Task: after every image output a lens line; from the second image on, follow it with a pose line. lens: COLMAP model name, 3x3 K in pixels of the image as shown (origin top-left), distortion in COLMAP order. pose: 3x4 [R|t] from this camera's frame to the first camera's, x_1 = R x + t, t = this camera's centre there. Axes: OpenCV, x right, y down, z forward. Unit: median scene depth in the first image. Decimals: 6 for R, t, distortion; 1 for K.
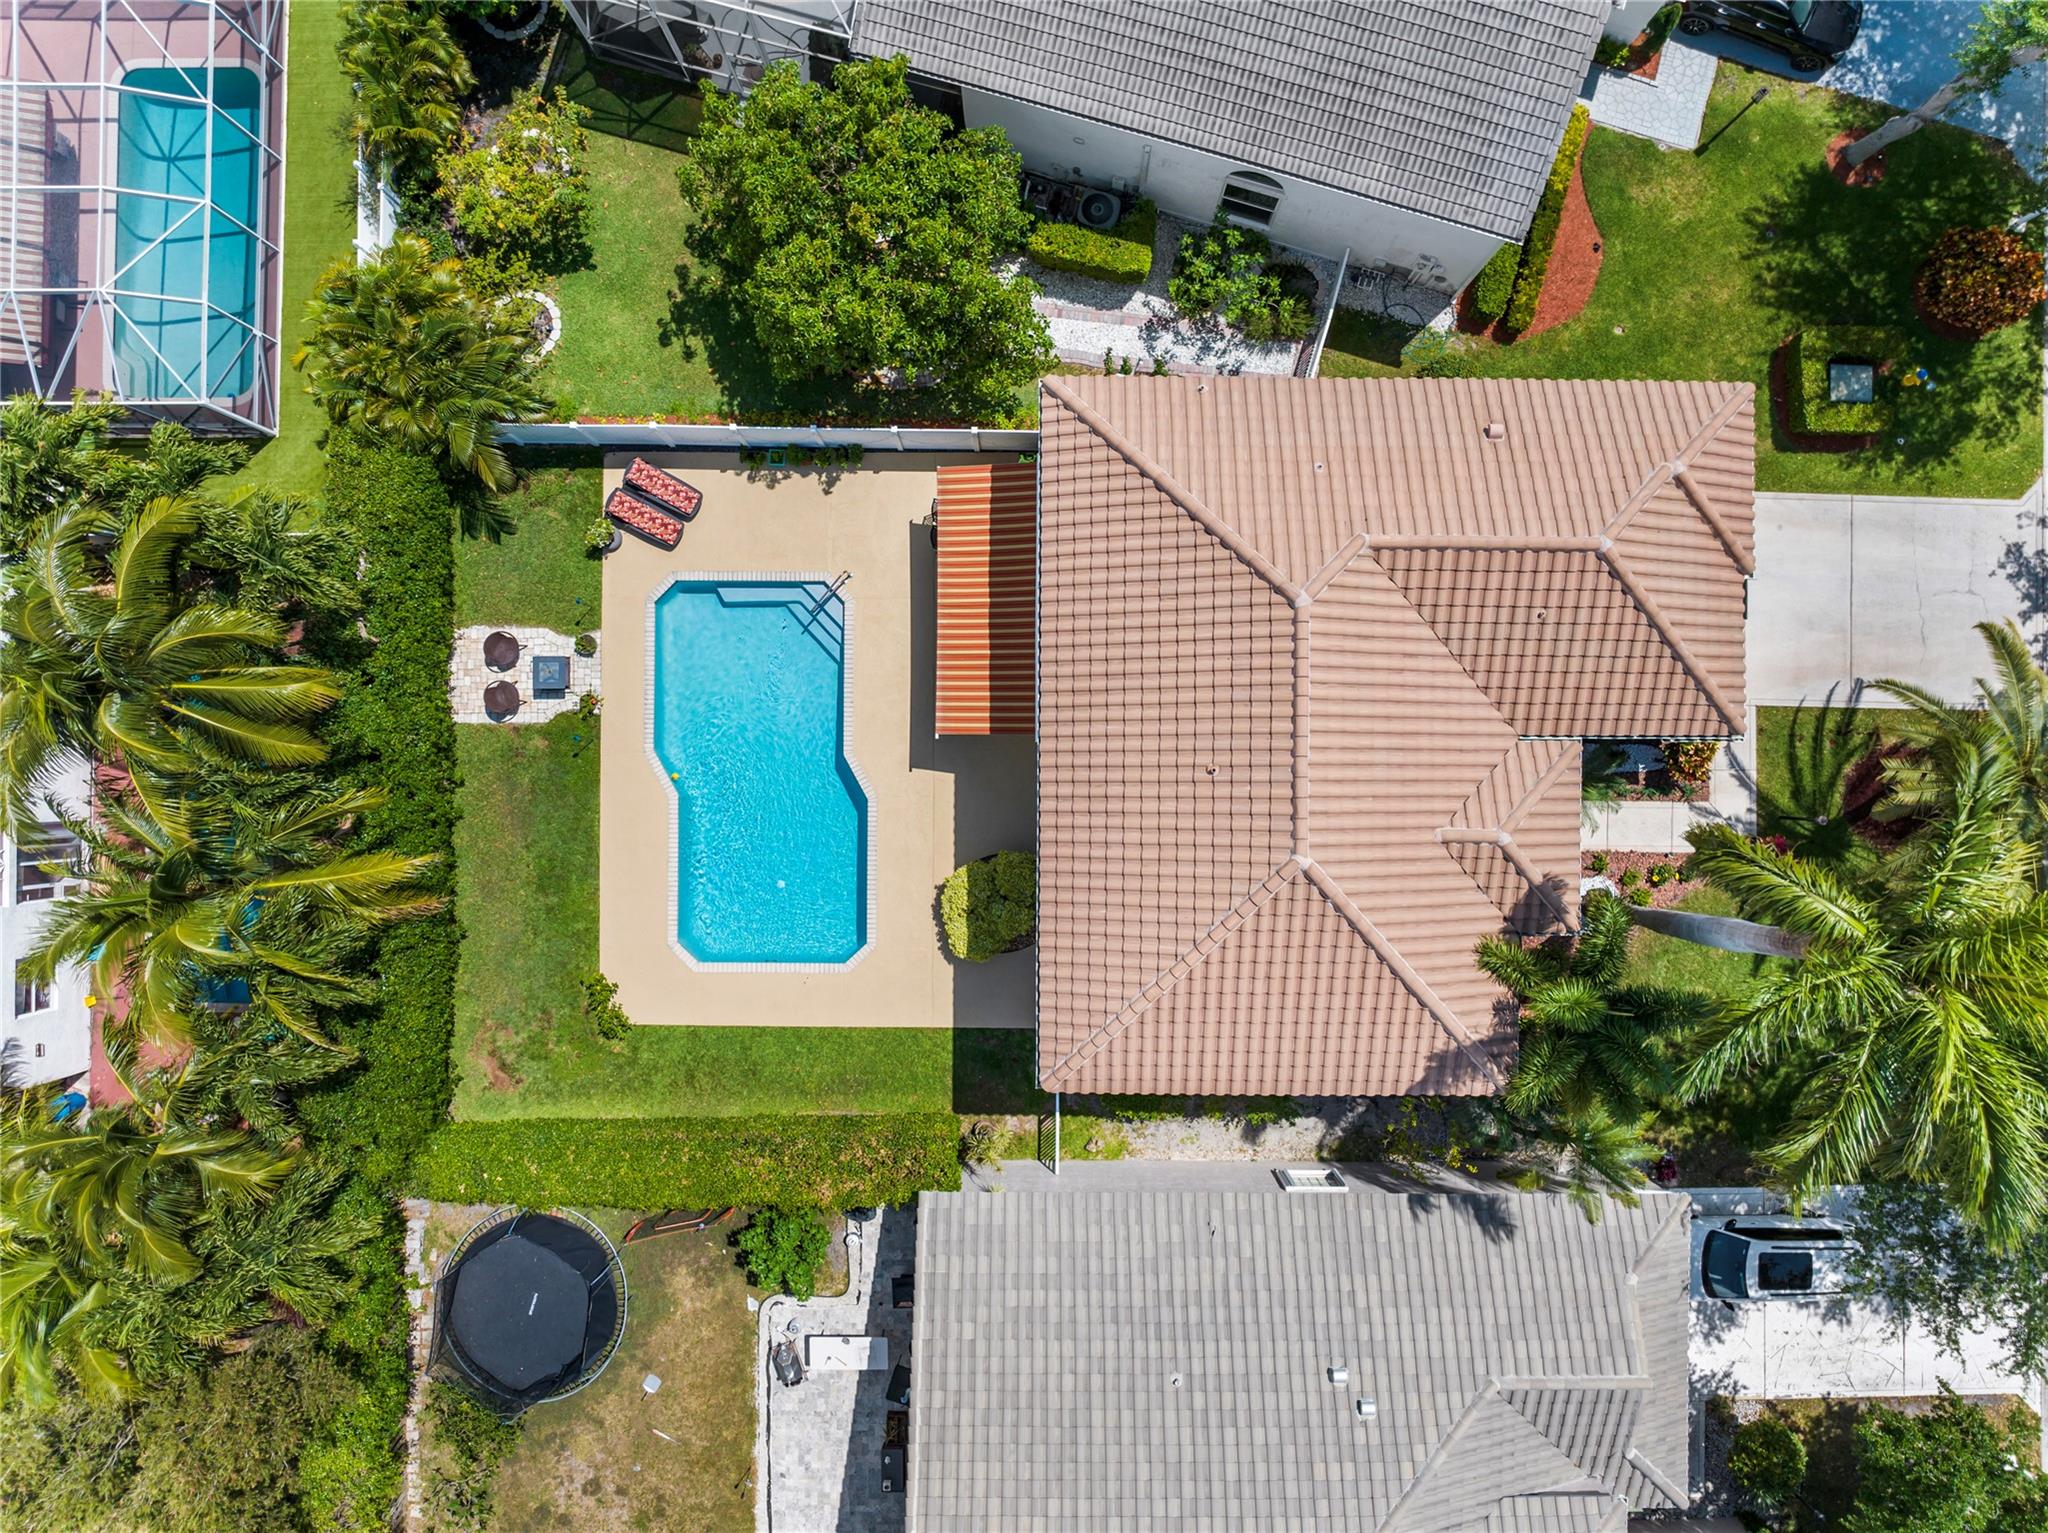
lens RADIAL K [[1473.1, 0, 1035.9], [0, 1473.1, 758.1], [0, 0, 1]] dist [-0.037053, -0.002367]
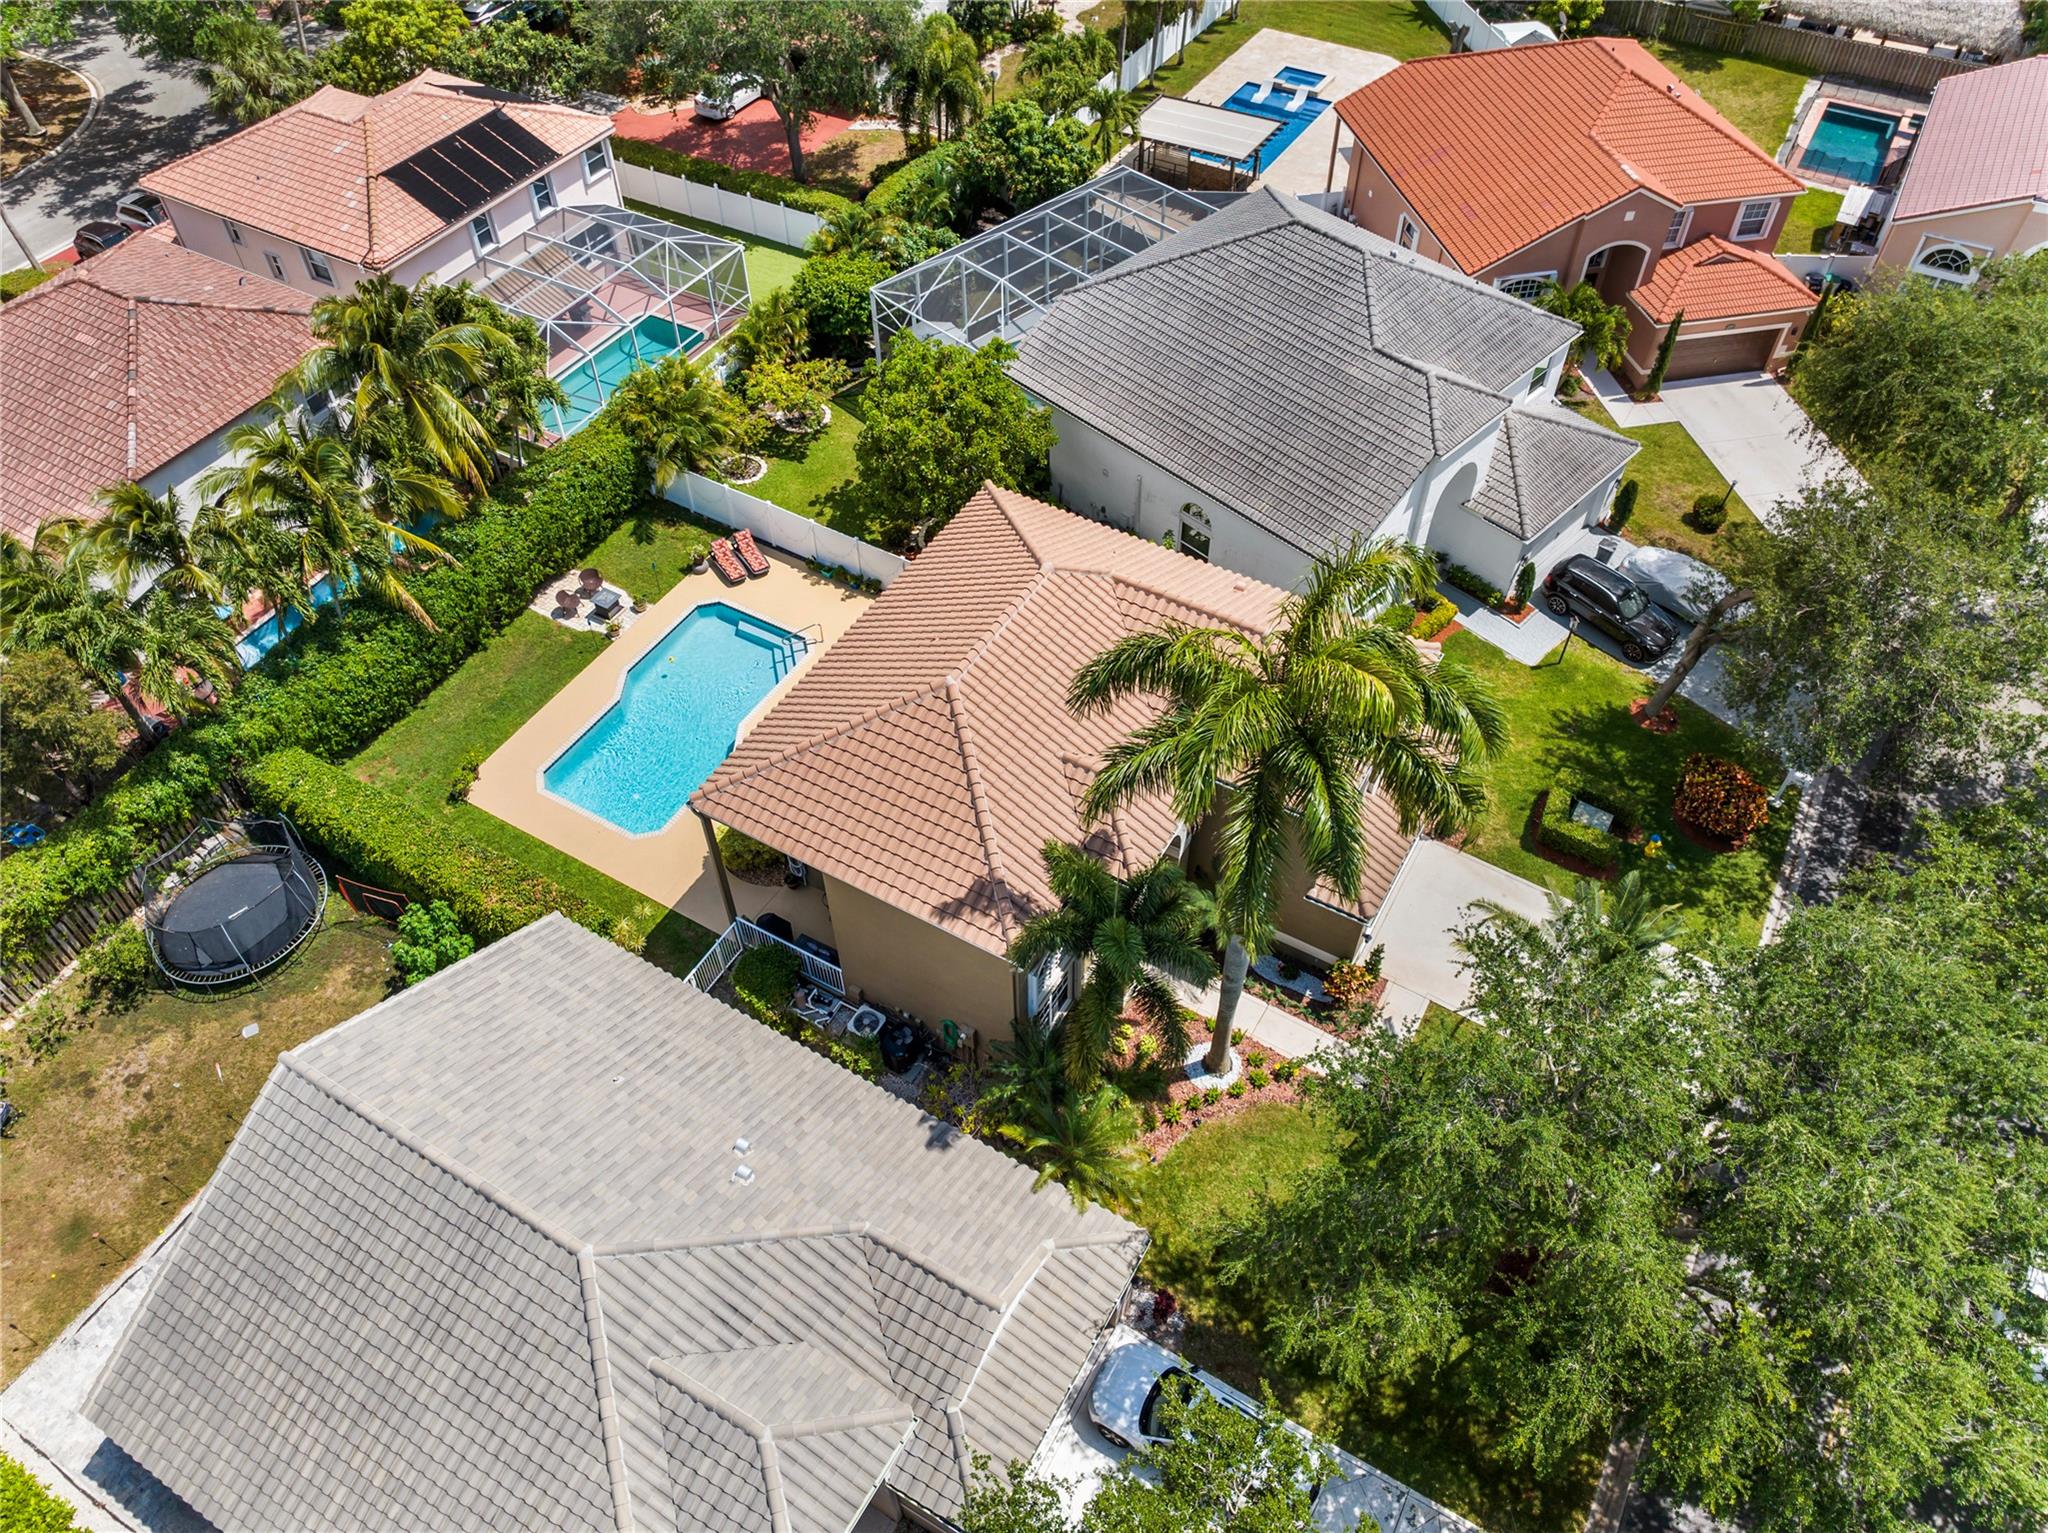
lens RADIAL K [[1473.1, 0, 1035.9], [0, 1473.1, 758.1], [0, 0, 1]] dist [-0.037053, -0.002367]
pose [[0.868437, 0.370988, -0.328916, 0.533571], [-0.495785, 0.655012, -0.570225, 0.625575], [0.003897, 0.658276, 0.752767, 0.044921]]
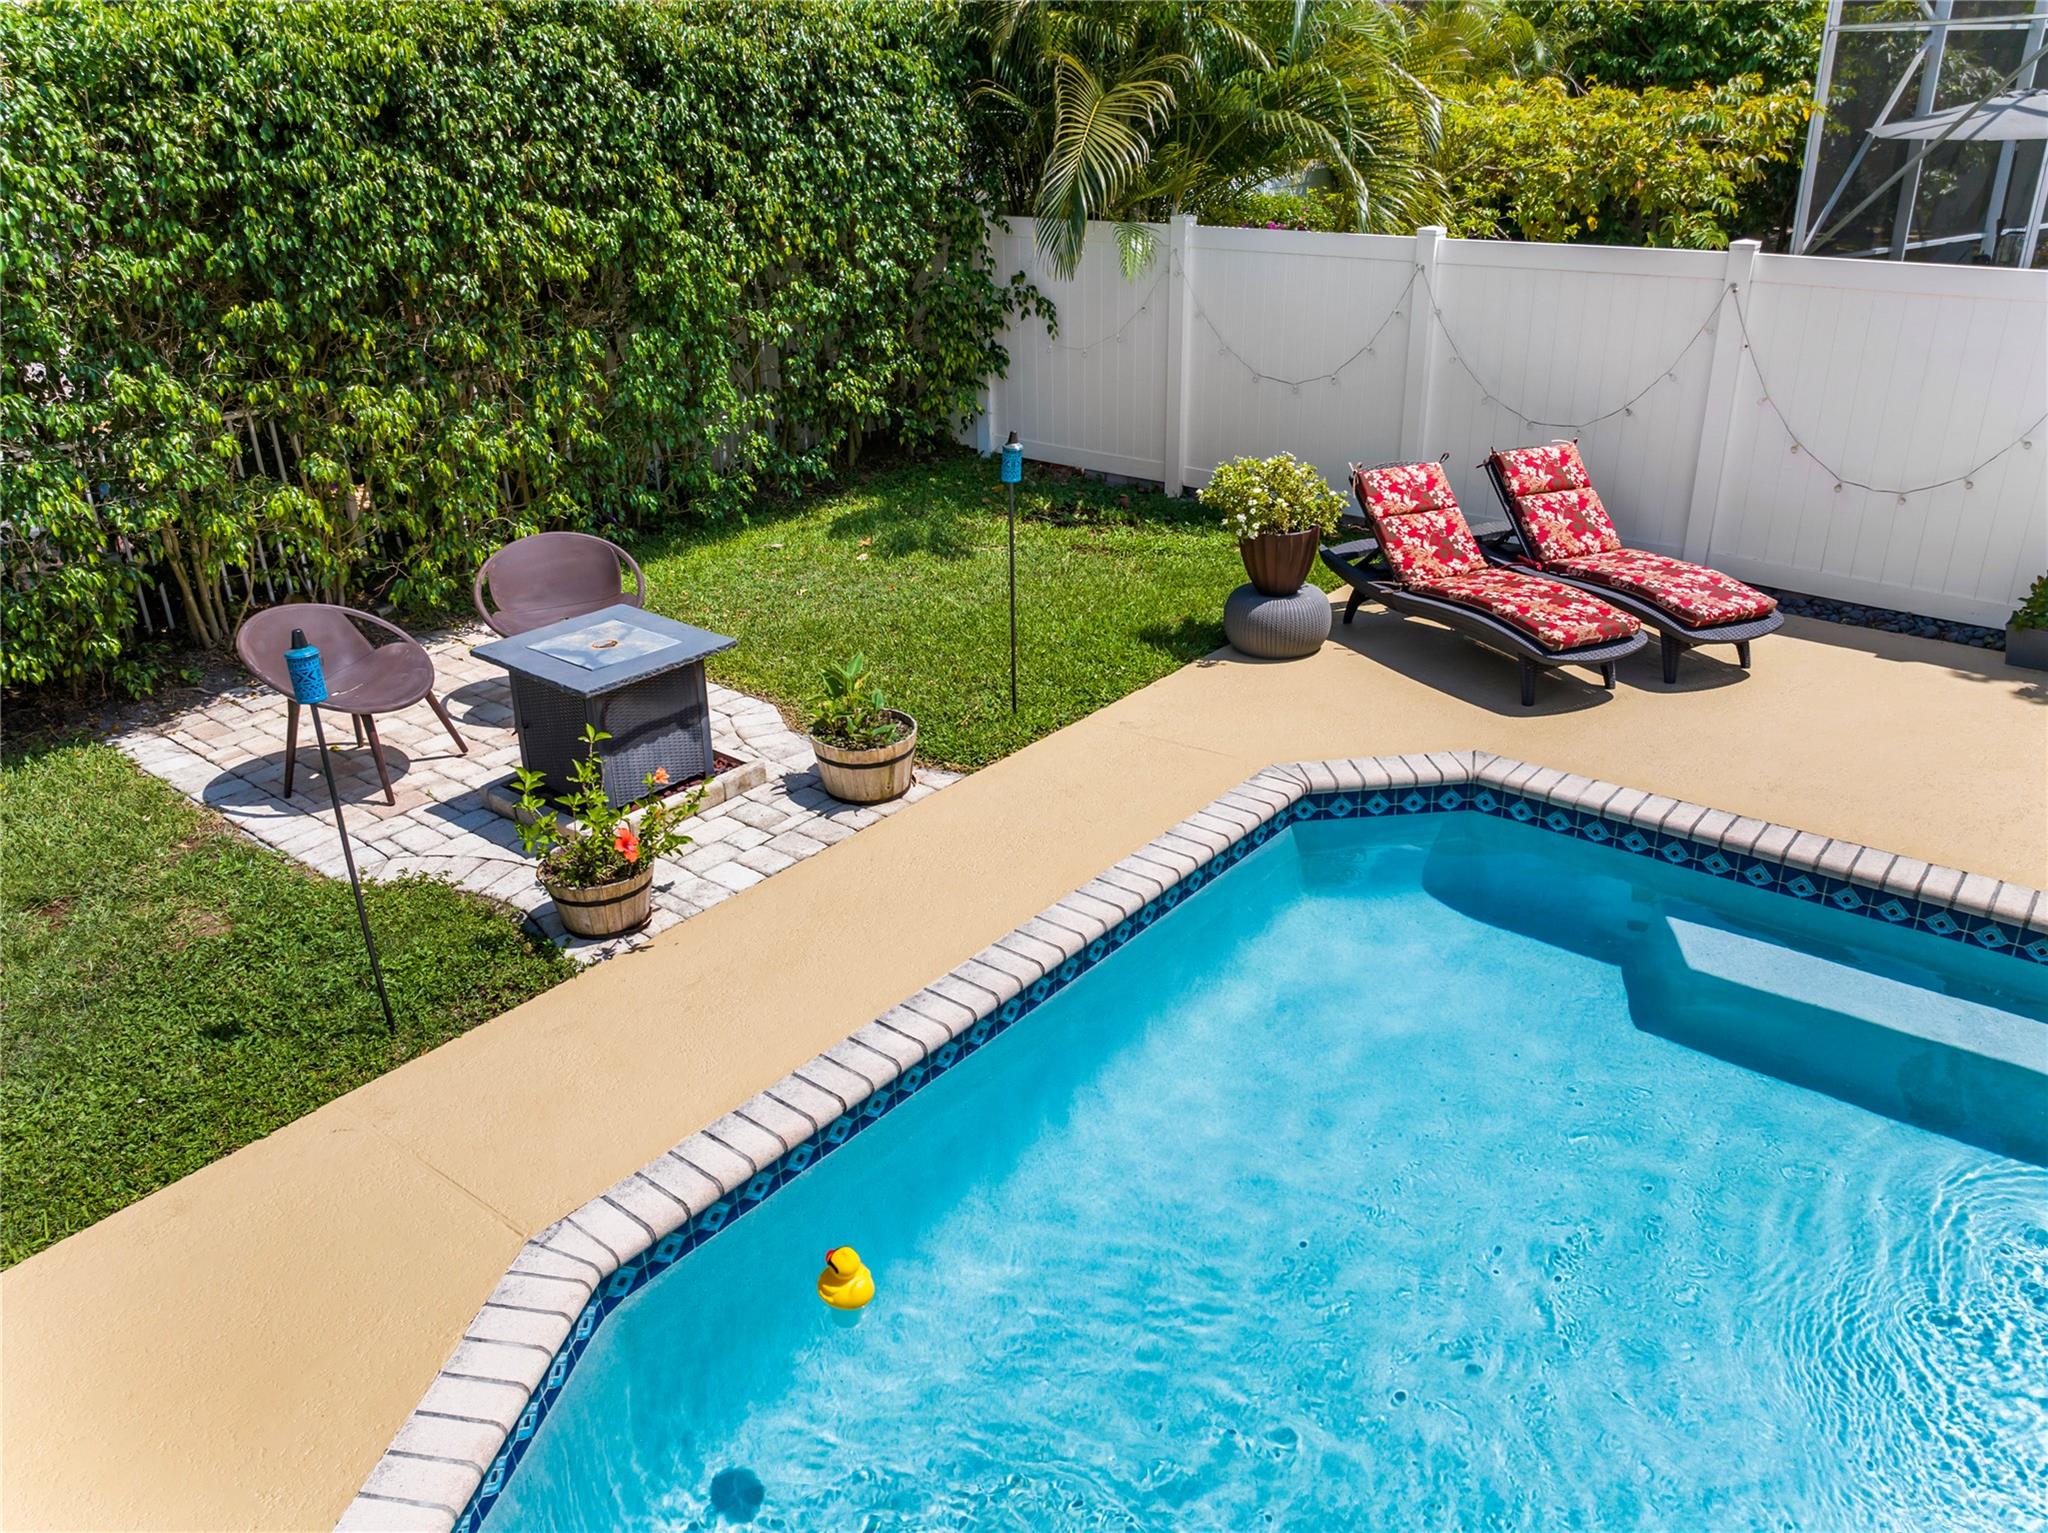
lens RADIAL K [[1473.1, 0, 1035.9], [0, 1473.1, 758.1], [0, 0, 1]] dist [-0.037053, -0.002367]
pose [[0.777296, 0.238419, -0.582209, -0.182566], [-0.628425, 0.338175, -0.700513, 0.035529], [0.029873, 0.910381, 0.412691, 0.923017]]
